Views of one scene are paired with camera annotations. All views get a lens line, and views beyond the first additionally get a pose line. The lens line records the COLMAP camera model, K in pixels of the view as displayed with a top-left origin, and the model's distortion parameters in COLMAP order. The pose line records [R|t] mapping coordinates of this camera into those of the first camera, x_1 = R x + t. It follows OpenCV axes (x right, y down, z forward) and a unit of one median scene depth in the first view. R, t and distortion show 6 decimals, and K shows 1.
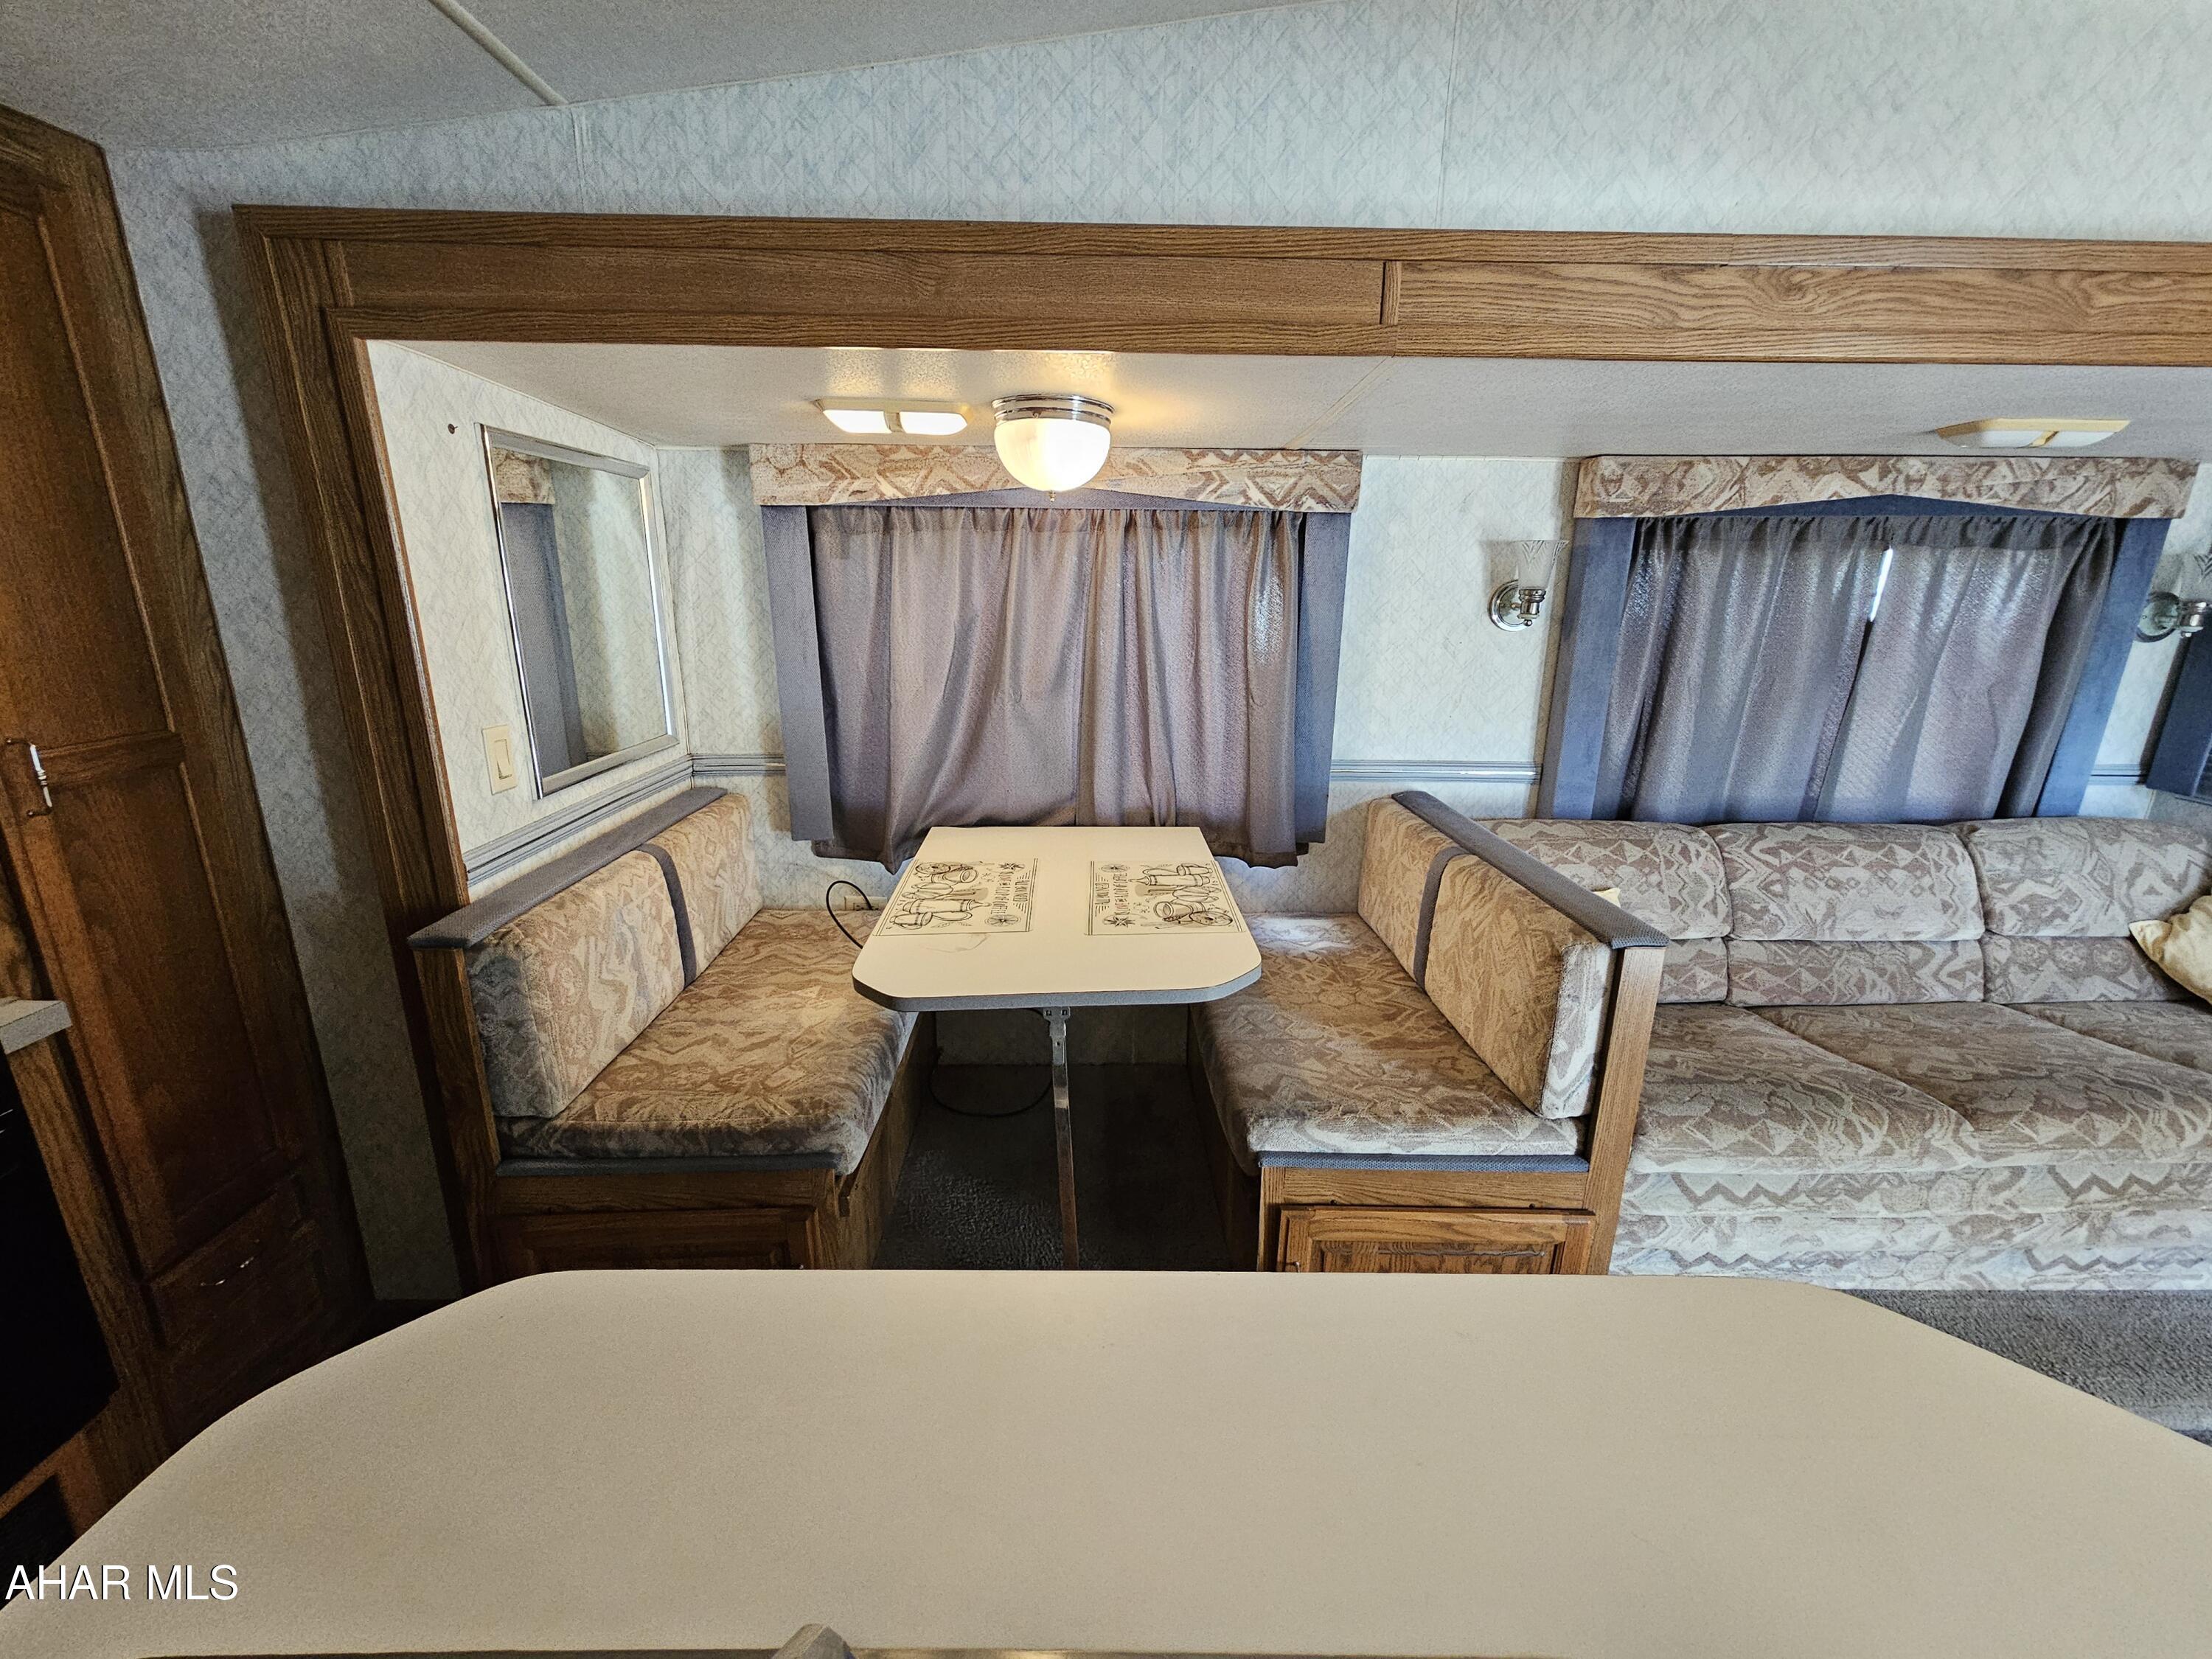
lens RADIAL K [[916.5, 0, 1098.9], [0, 916.5, 826.9], [0, 0, 1]] dist [0.003100, -0.002436]
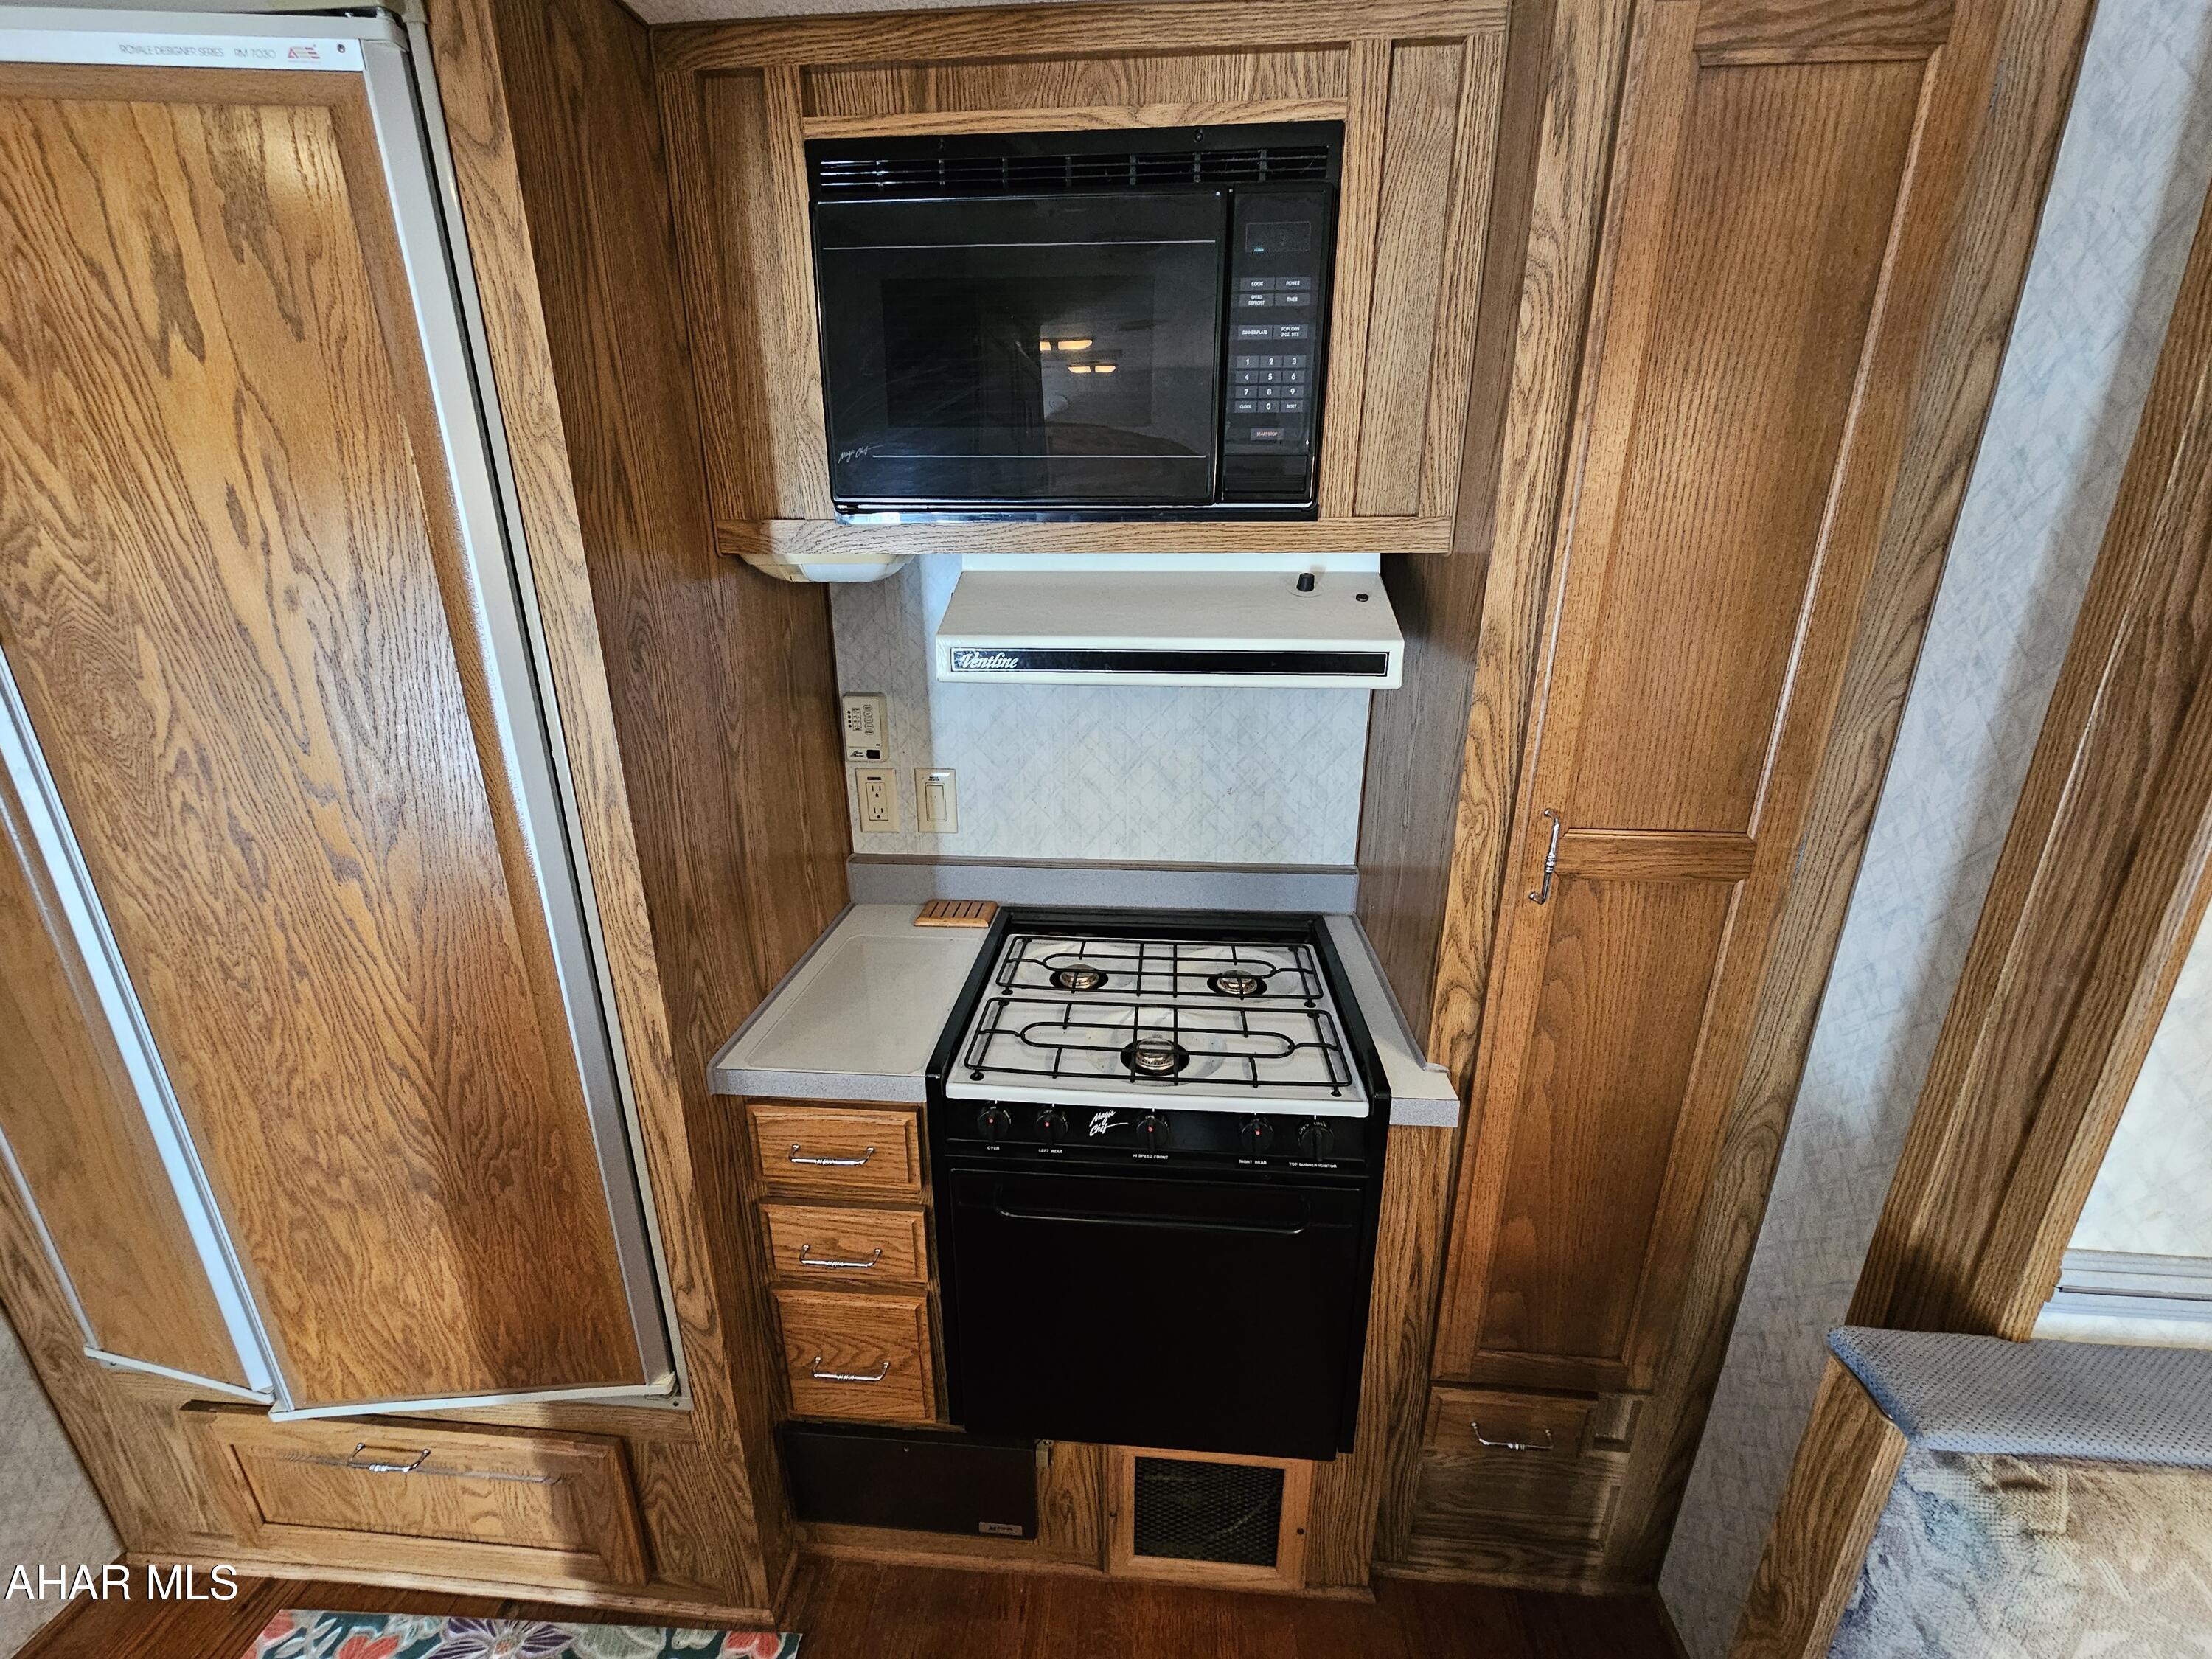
lens RADIAL K [[916.5, 0, 1095.6], [0, 916.5, 832.2], [0, 0, 1]] dist [0.003100, -0.002436]
pose [[-0.087373, 0.295743, -0.951263, -0.275535], [-0.266259, 0.913241, 0.308378, -0.171570], [0.959933, 0.280226, -0.001048, 0.471507]]
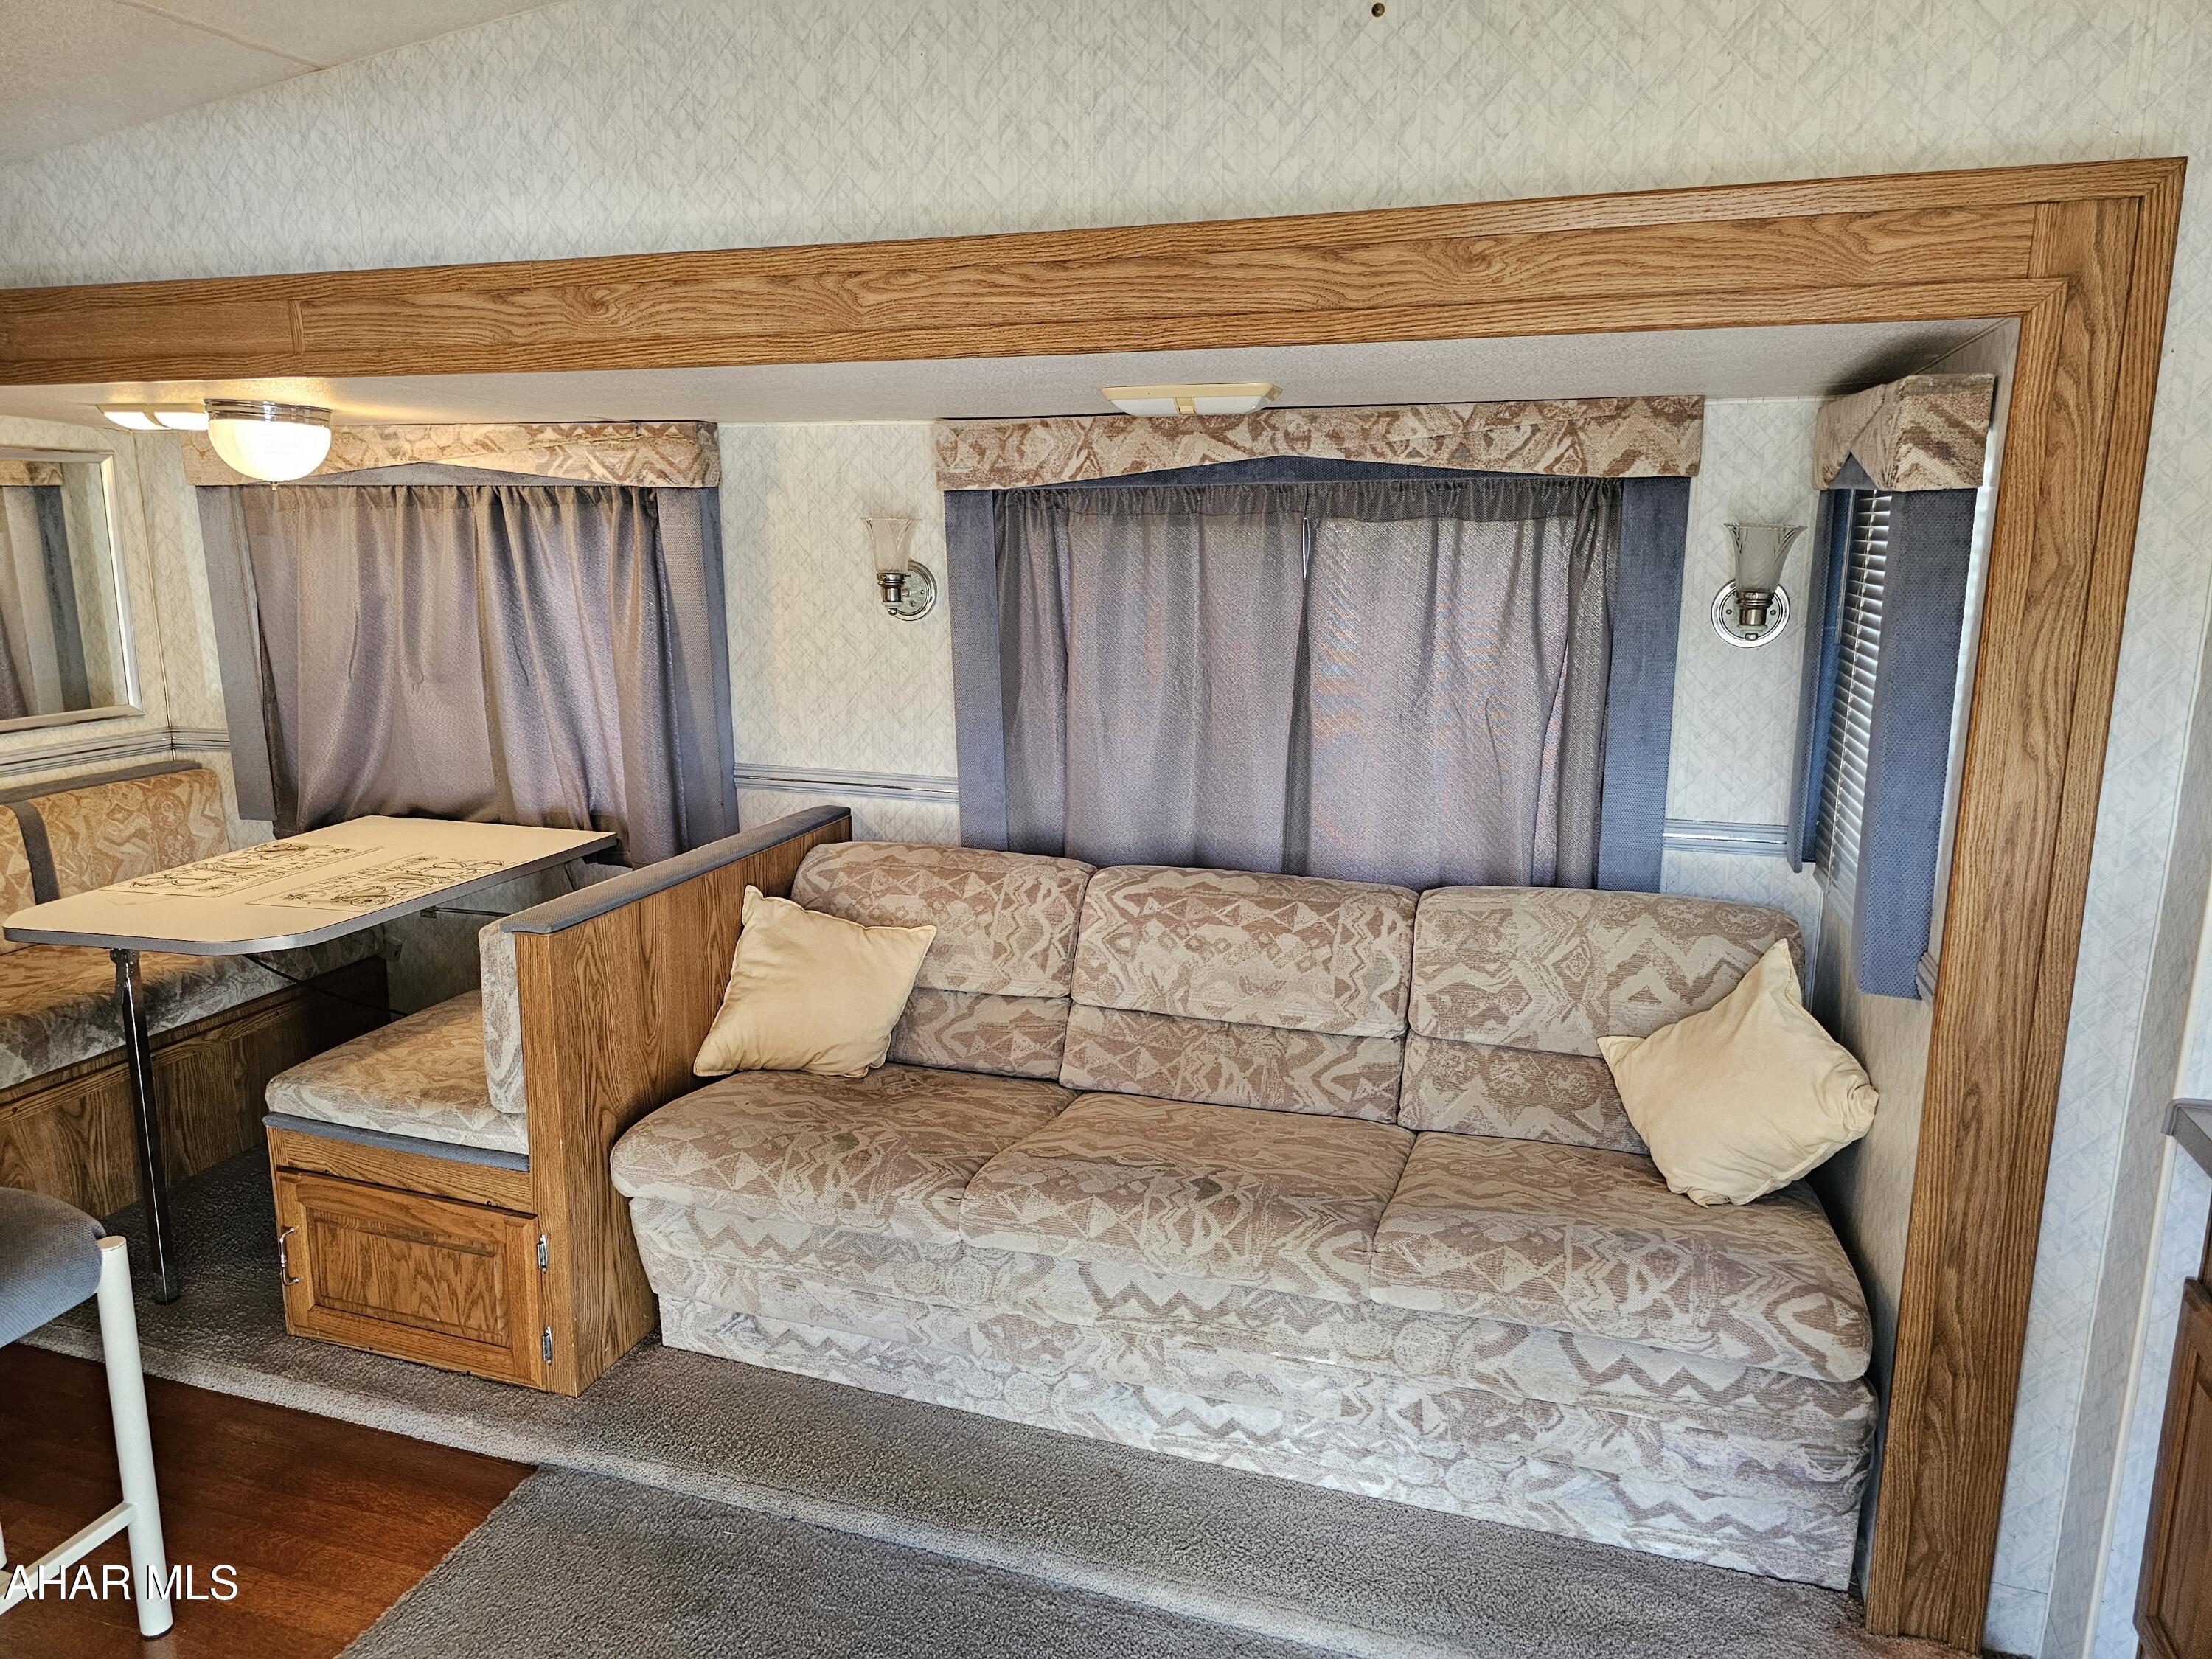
lens RADIAL K [[1478.6, 0, 1060.1], [0, 1478.6, 808.9], [0, 0, 1]] dist [0.056068, -0.052551]
pose [[0.943373, 0.056491, -0.326889, 1.558325], [-0.079130, 0.995270, -0.056365, 0.038337], [0.322158, 0.079040, 0.943380, -0.338190]]
